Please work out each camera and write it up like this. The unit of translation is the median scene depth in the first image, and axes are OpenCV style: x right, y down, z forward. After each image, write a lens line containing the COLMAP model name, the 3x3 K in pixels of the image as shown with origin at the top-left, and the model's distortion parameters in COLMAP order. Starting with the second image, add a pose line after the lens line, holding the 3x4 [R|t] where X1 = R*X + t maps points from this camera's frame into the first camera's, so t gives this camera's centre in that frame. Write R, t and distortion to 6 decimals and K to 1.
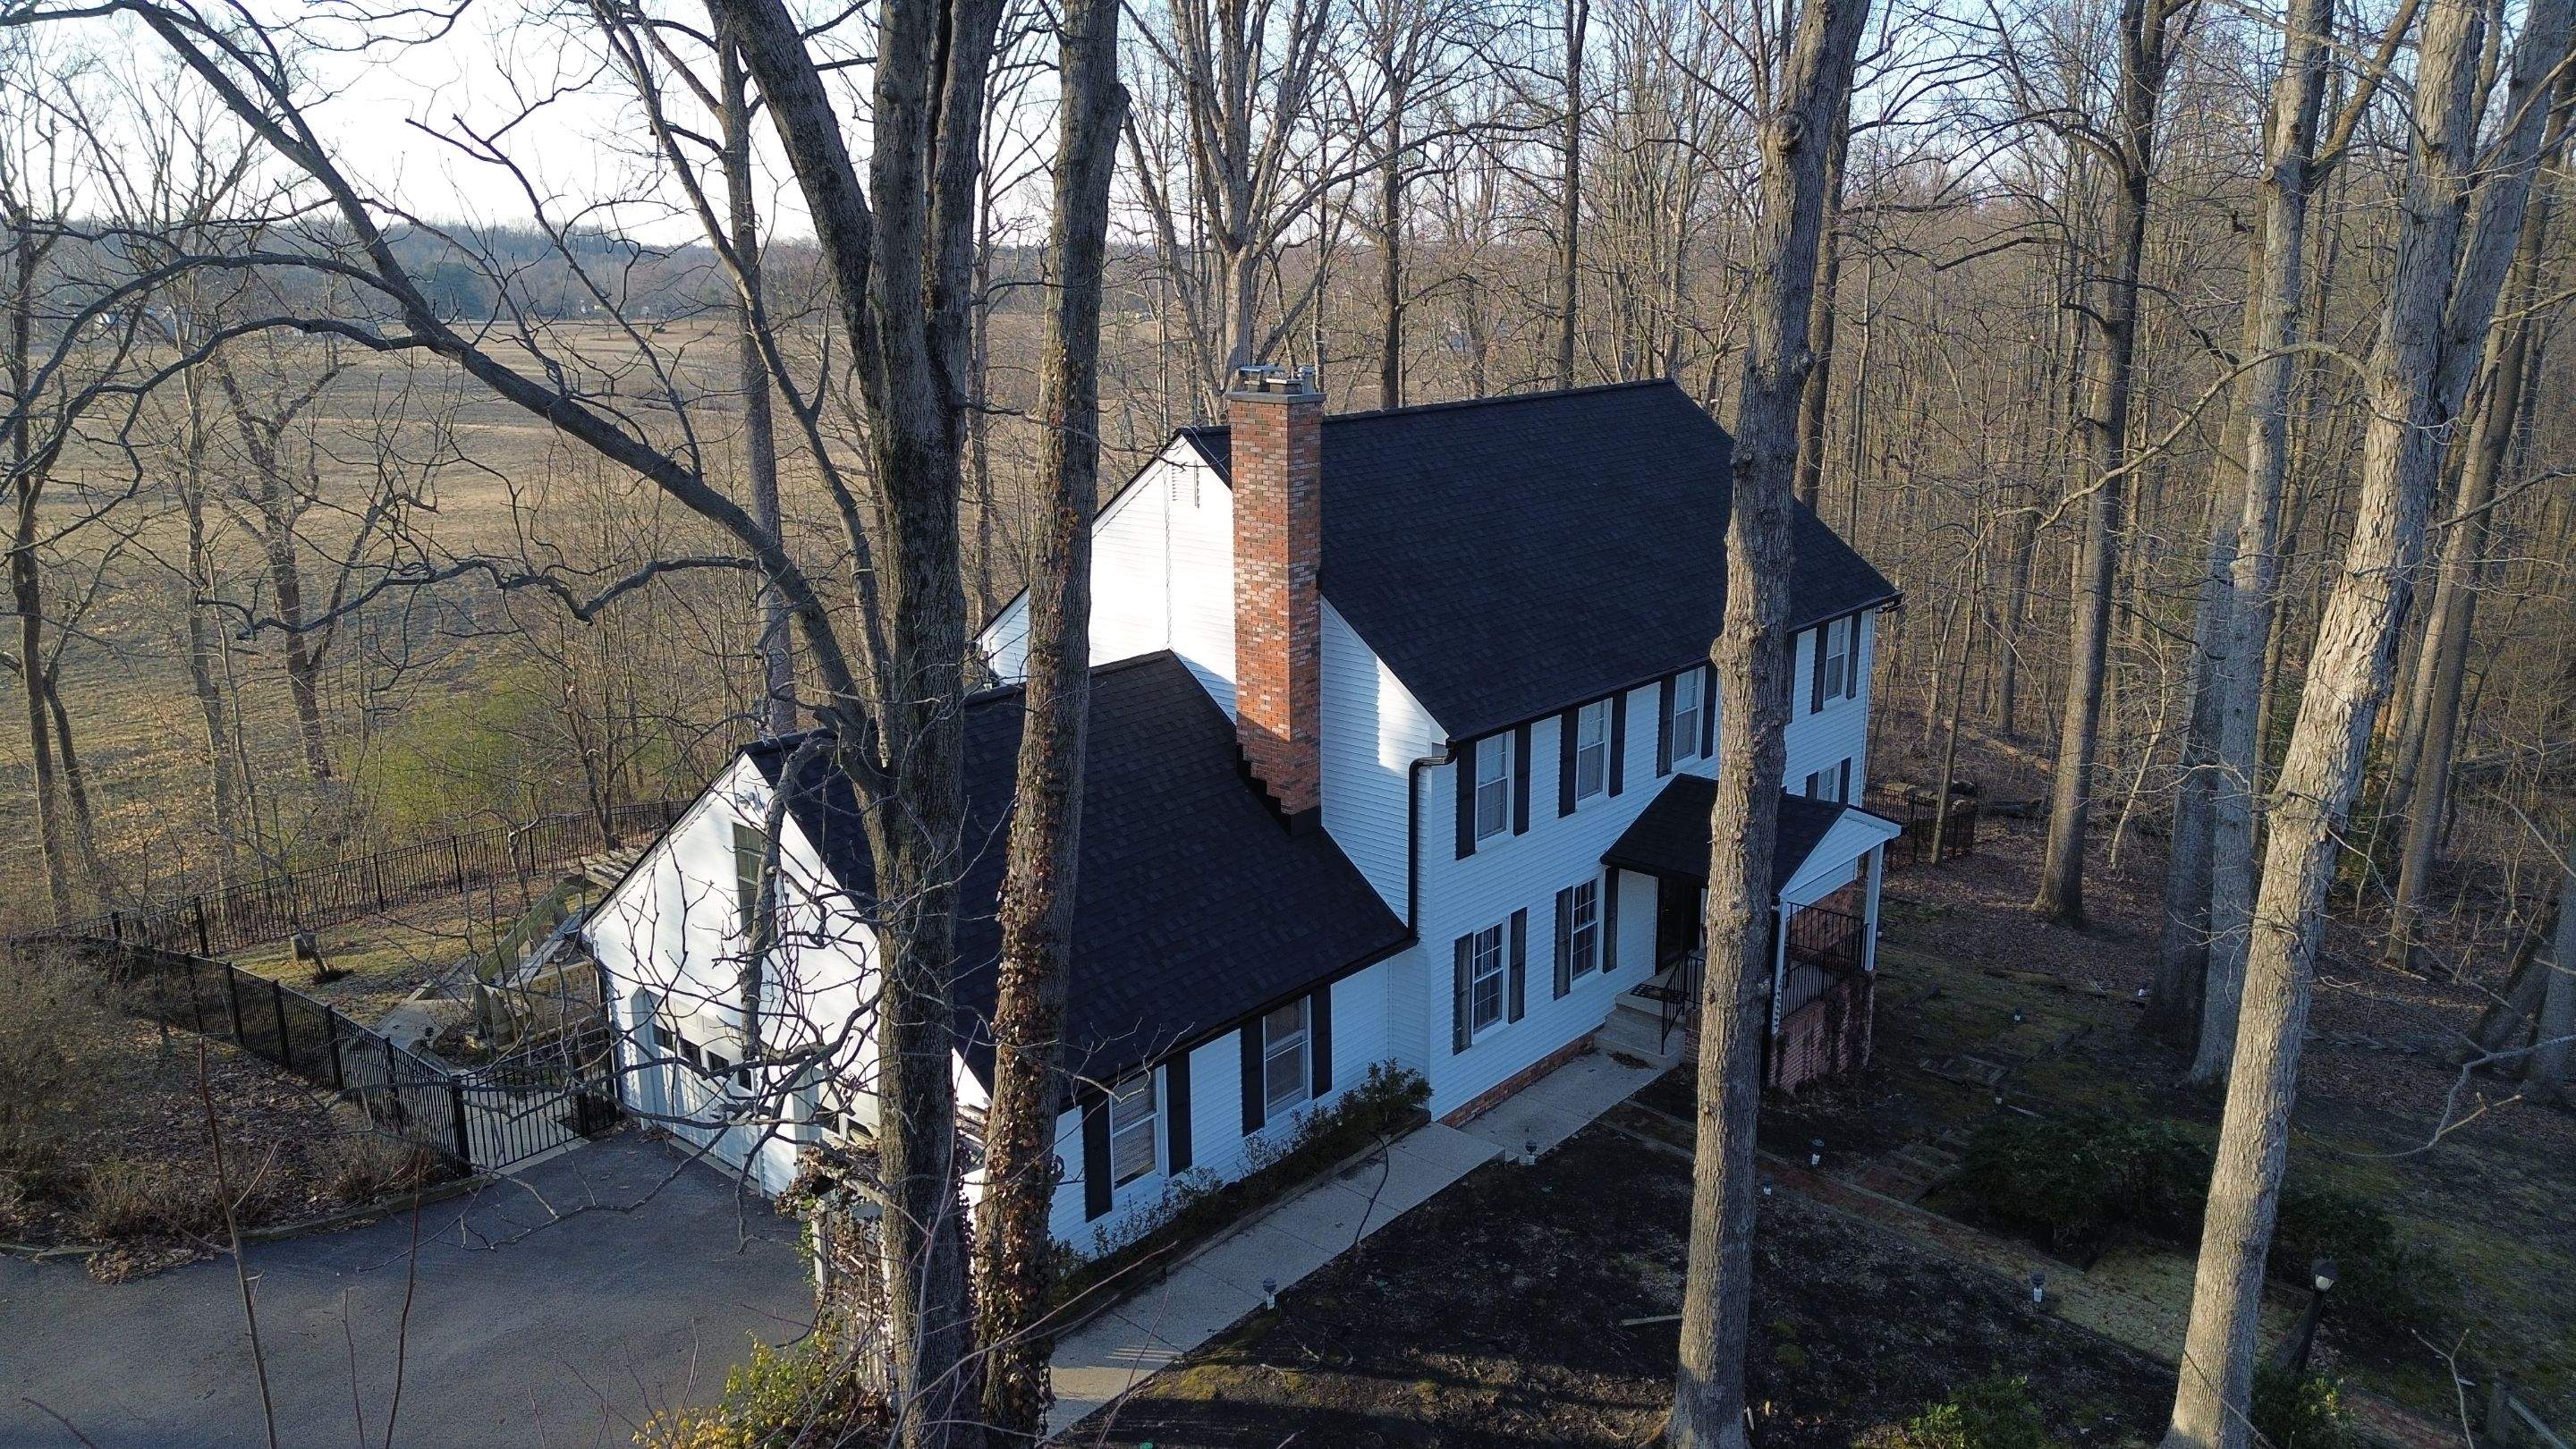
lens RADIAL K [[1910.1, 0, 1288.5], [0, 1910.1, 731.9], [0, 0, 1]] dist [0.000826, -0.000160]
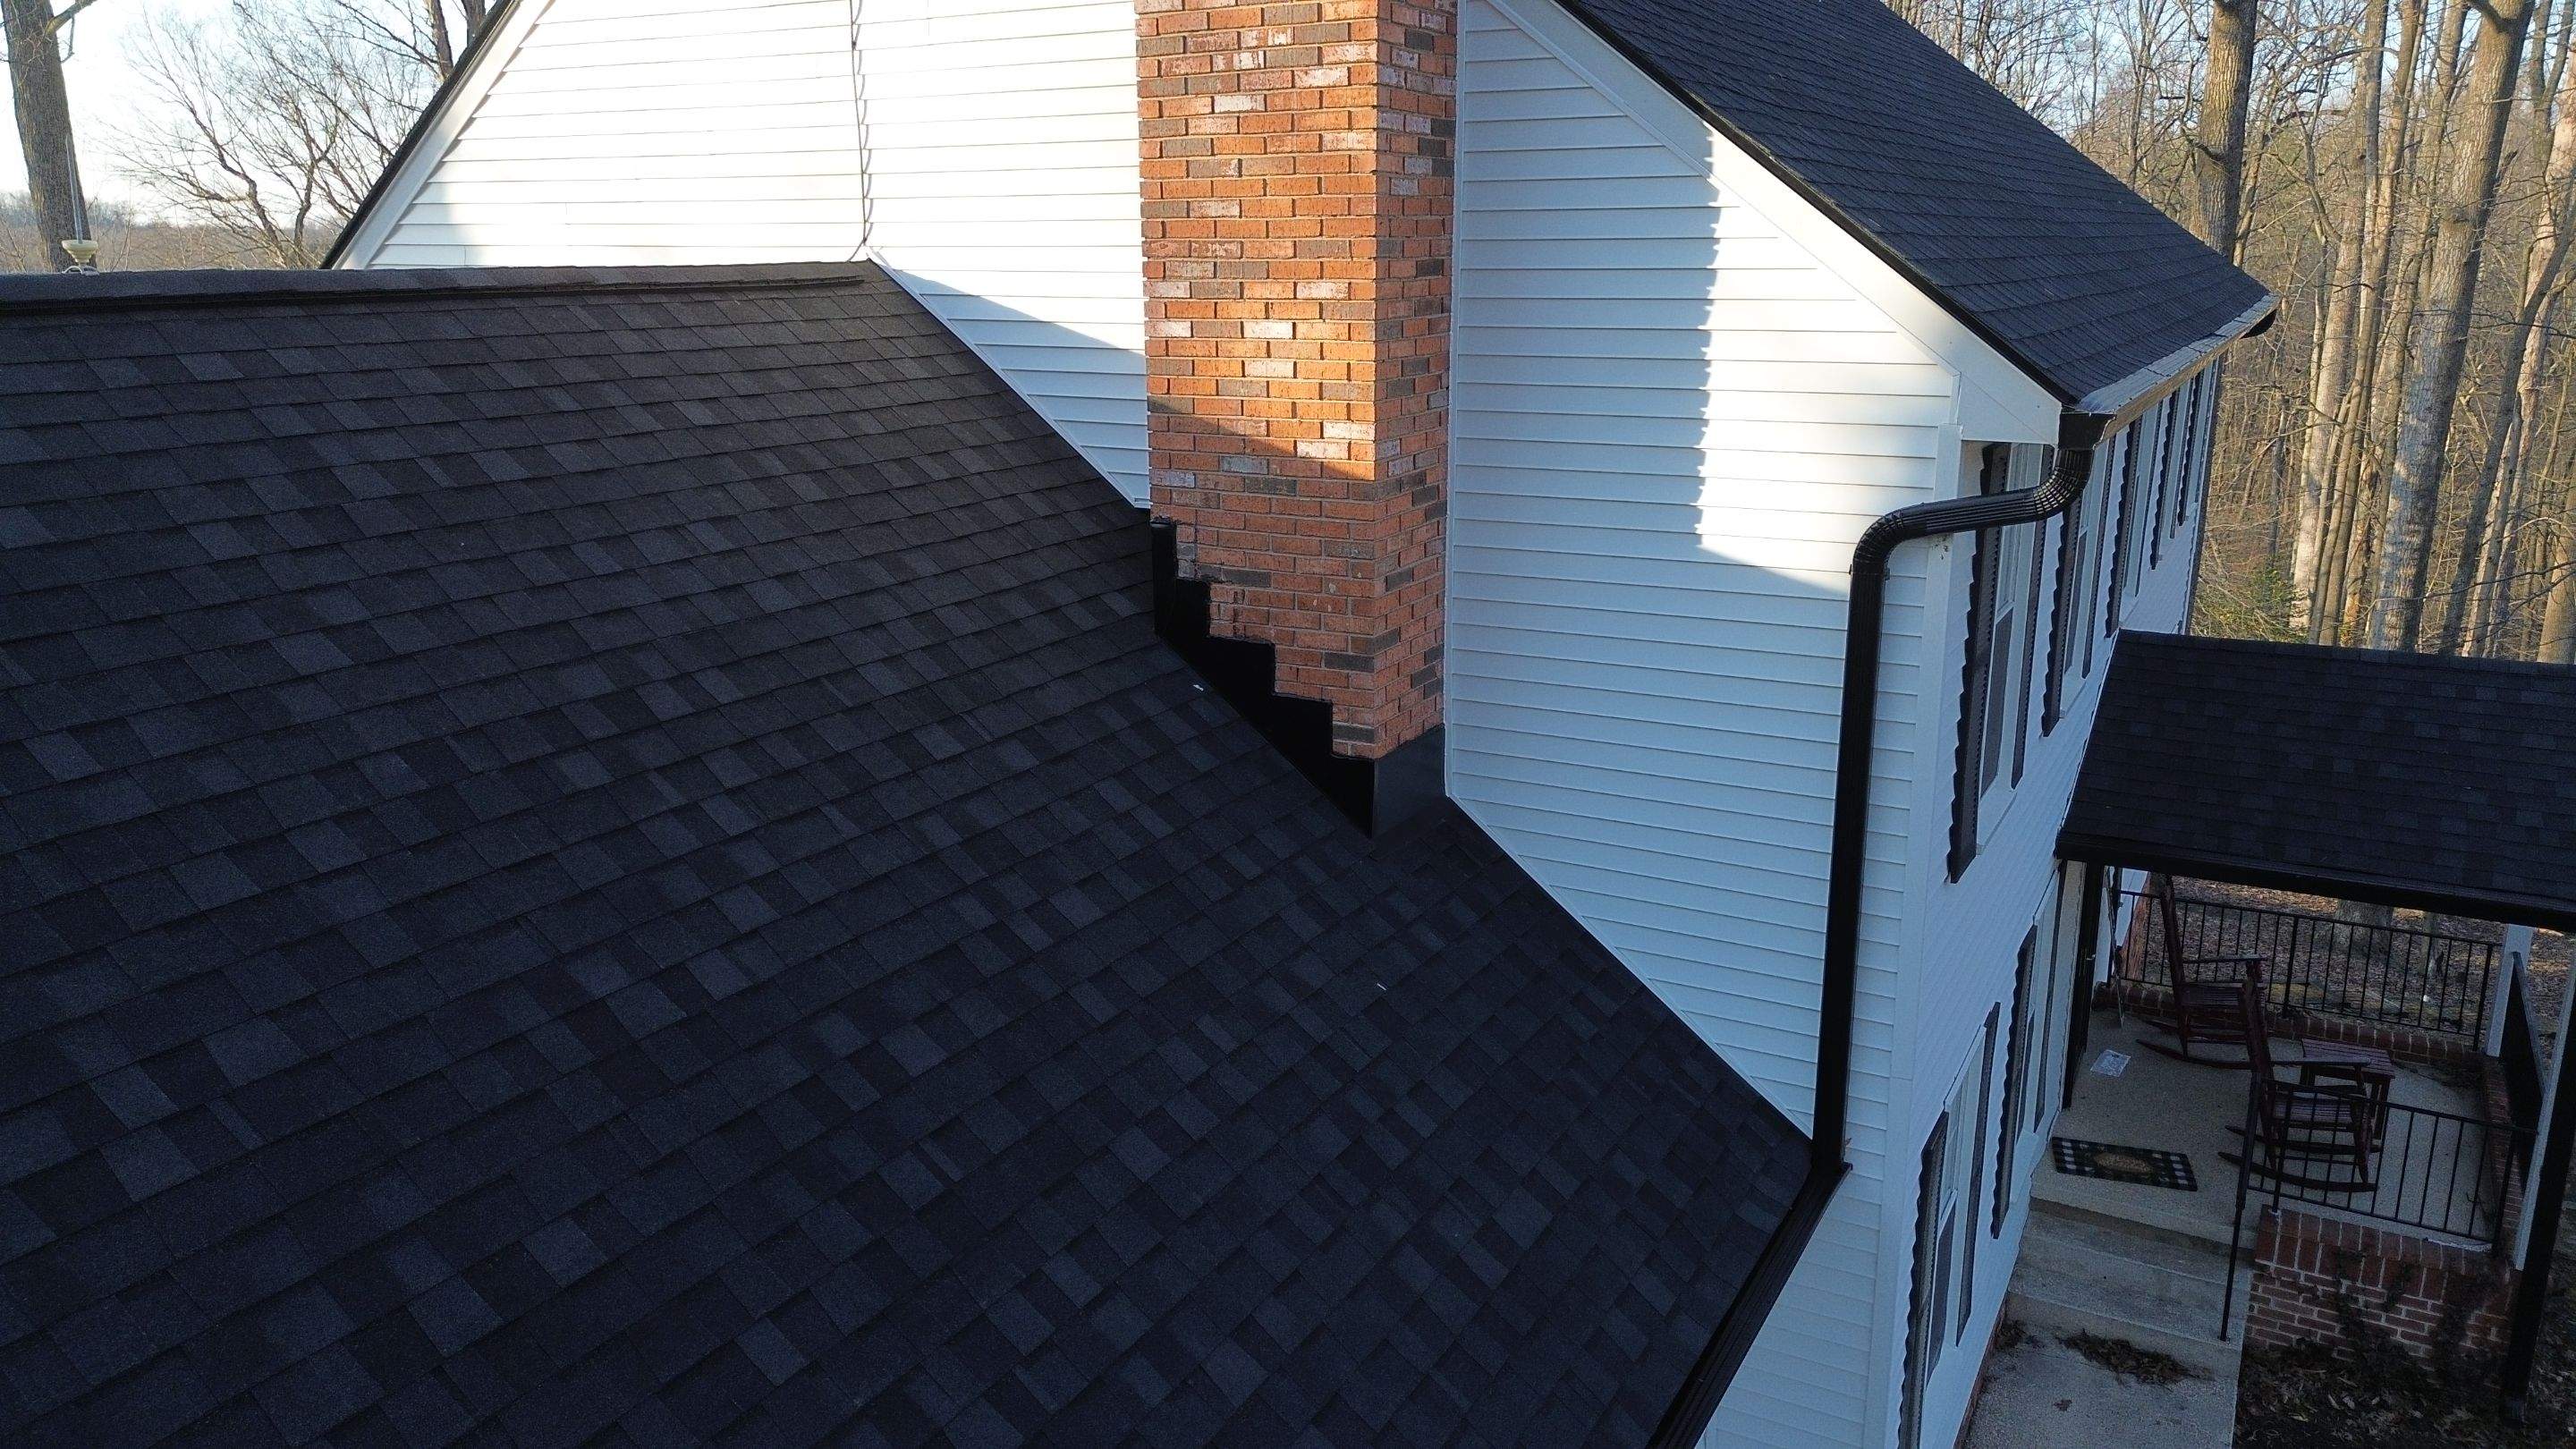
lens RADIAL K [[1910.1, 0, 1289.9], [0, 1910.1, 730.5], [0, 0, 1]] dist [0.000826, -0.000160]
pose [[0.981408, -0.052162, 0.184710, -0.062225], [0.051826, 0.998634, 0.006652, 0.036861], [-0.184805, 0.003045, 0.982771, 0.732067]]
